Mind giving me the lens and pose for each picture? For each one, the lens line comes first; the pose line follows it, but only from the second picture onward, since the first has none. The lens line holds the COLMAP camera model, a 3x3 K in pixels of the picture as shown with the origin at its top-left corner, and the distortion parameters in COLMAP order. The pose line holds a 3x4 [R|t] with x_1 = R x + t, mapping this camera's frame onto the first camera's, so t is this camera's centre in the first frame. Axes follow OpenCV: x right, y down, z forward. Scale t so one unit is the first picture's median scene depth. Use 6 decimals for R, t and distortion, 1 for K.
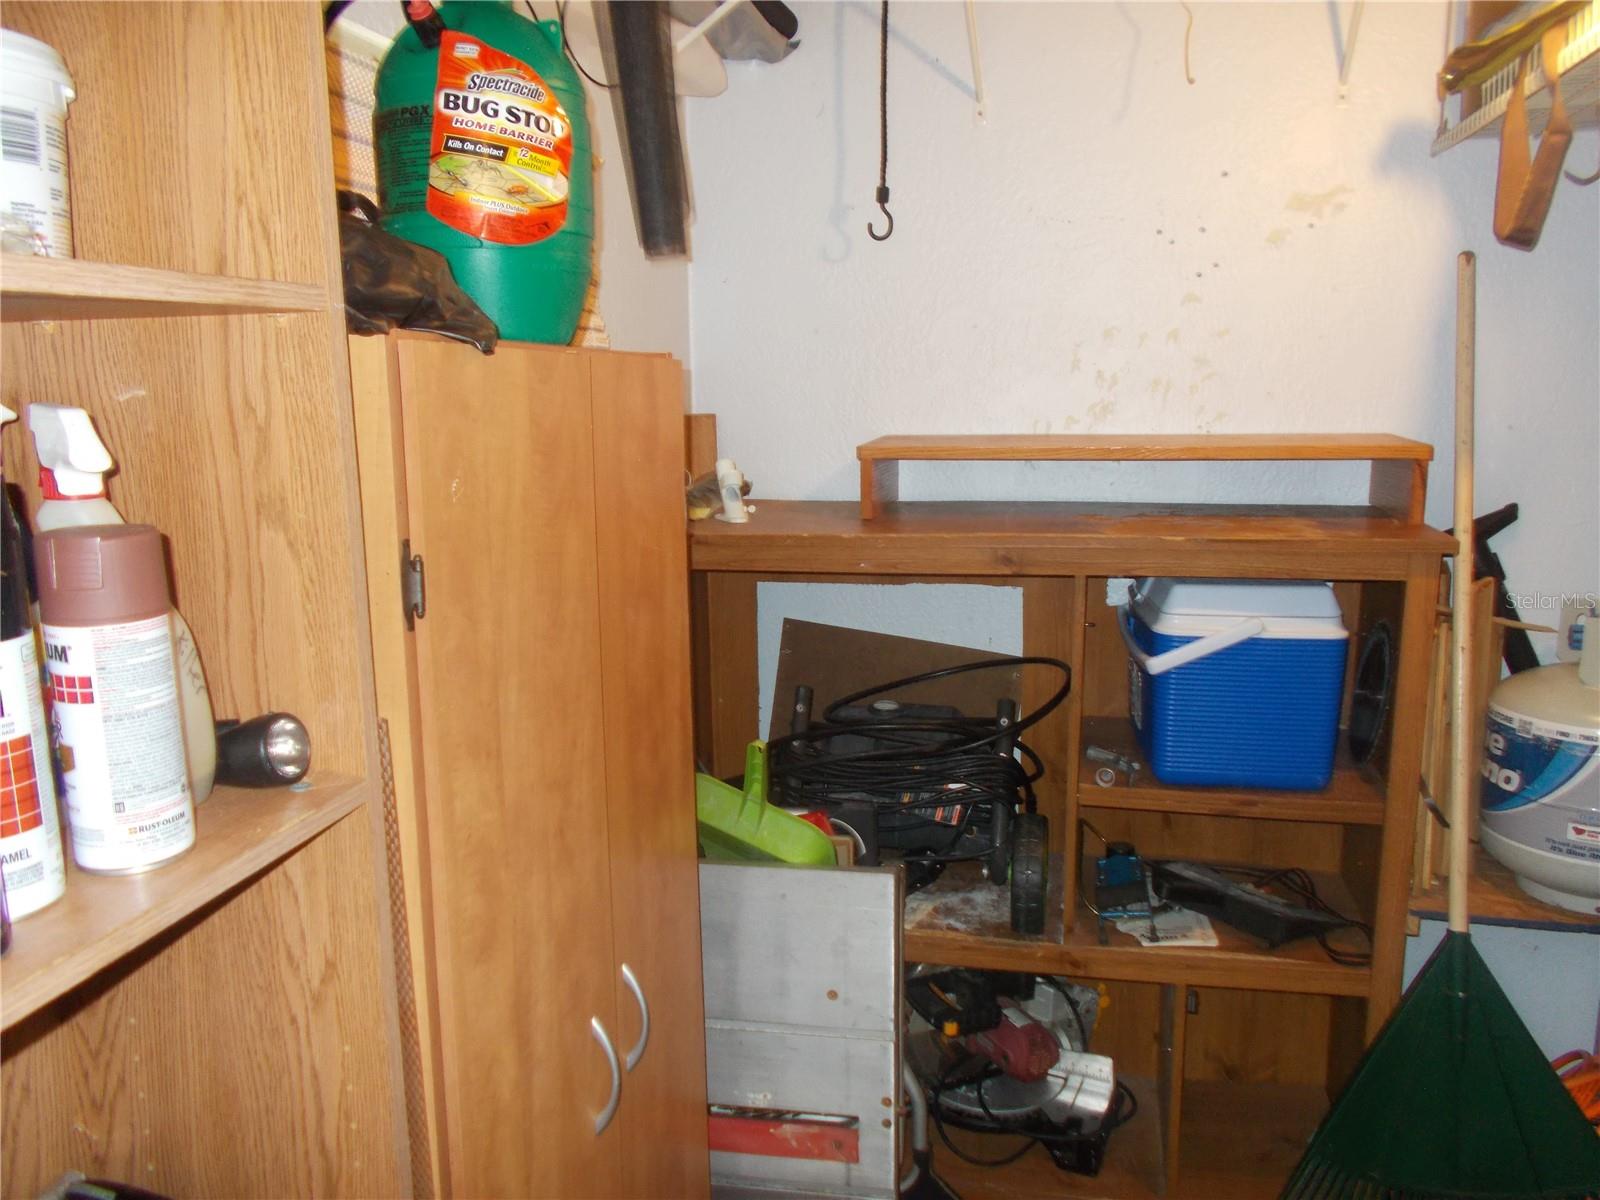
lens RADIAL K [[1211.5, 0, 801.3], [0, 1211.5, 599.0], [0, 0, 1]] dist [0.013897, -0.012682]
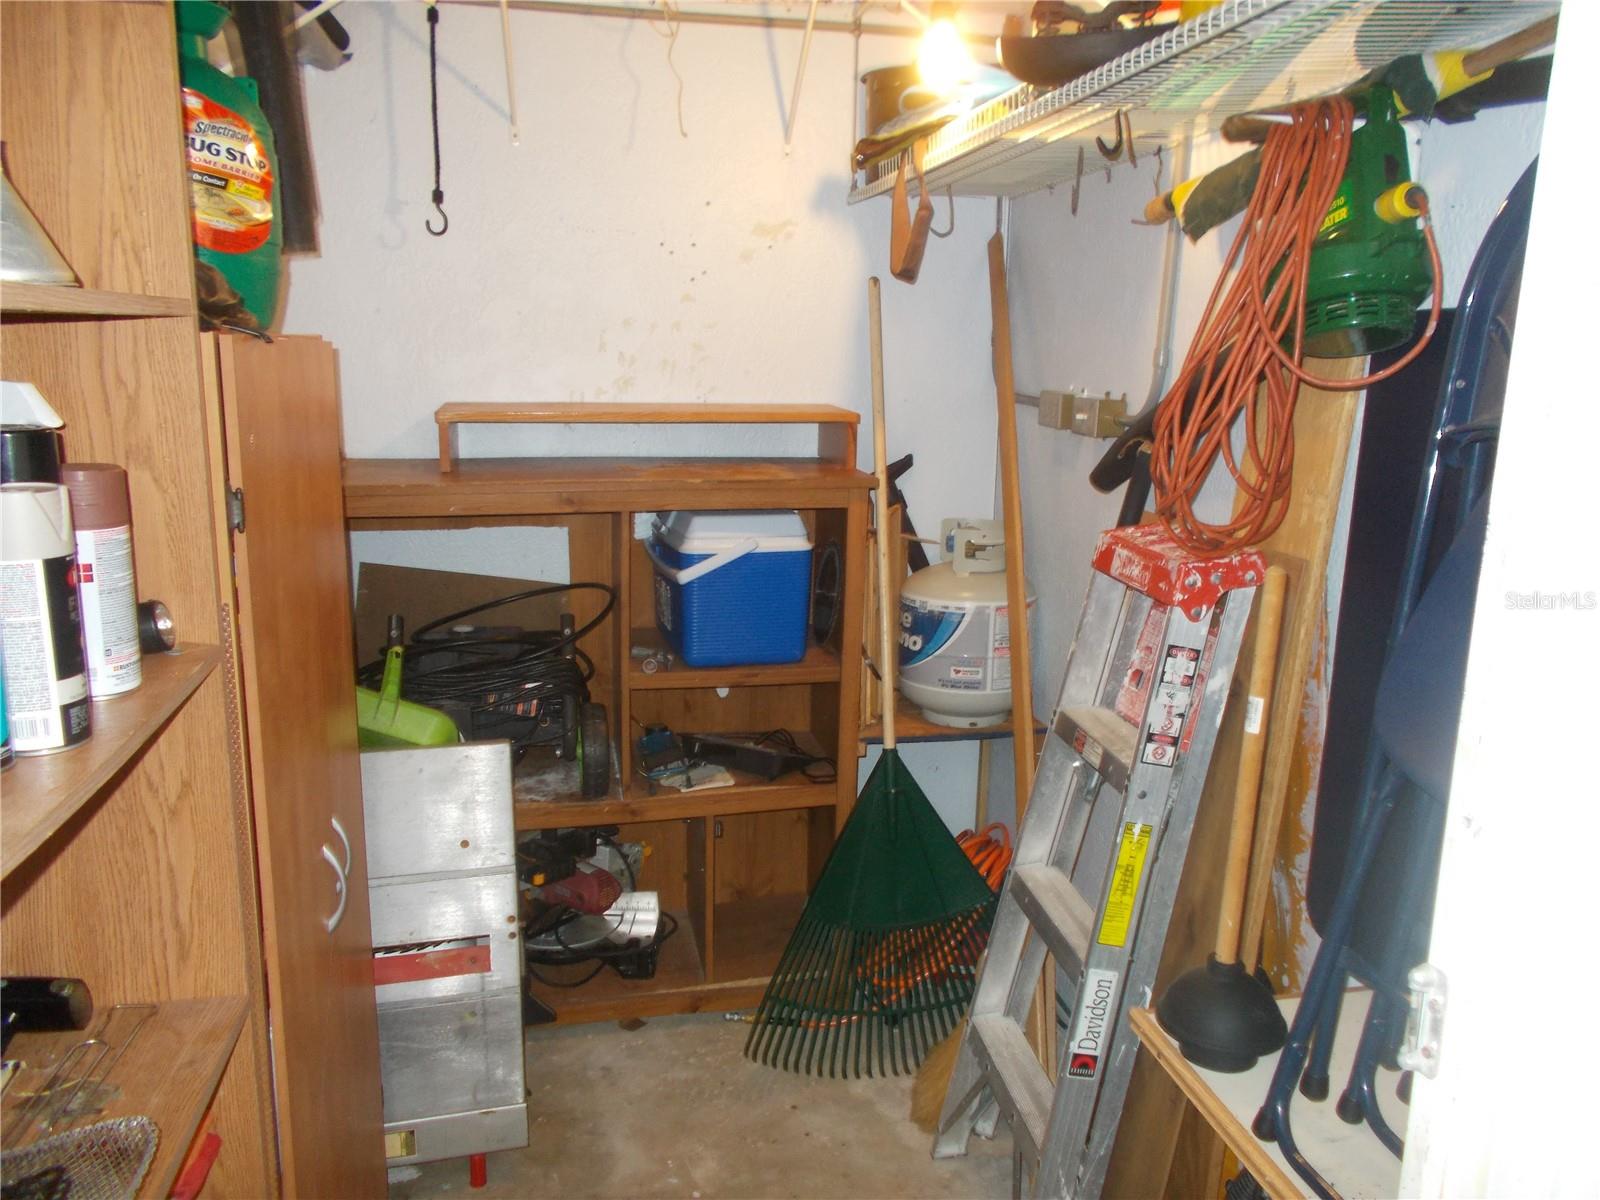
lens RADIAL K [[1211.5, 0, 799.1], [0, 1211.5, 602.4], [0, 0, 1]] dist [0.013897, -0.012682]
pose [[0.905838, -0.059591, 0.419413, -0.150561], [0.046222, 0.998049, 0.041976, 0.031318], [-0.421096, -0.018637, 0.906825, -0.258219]]
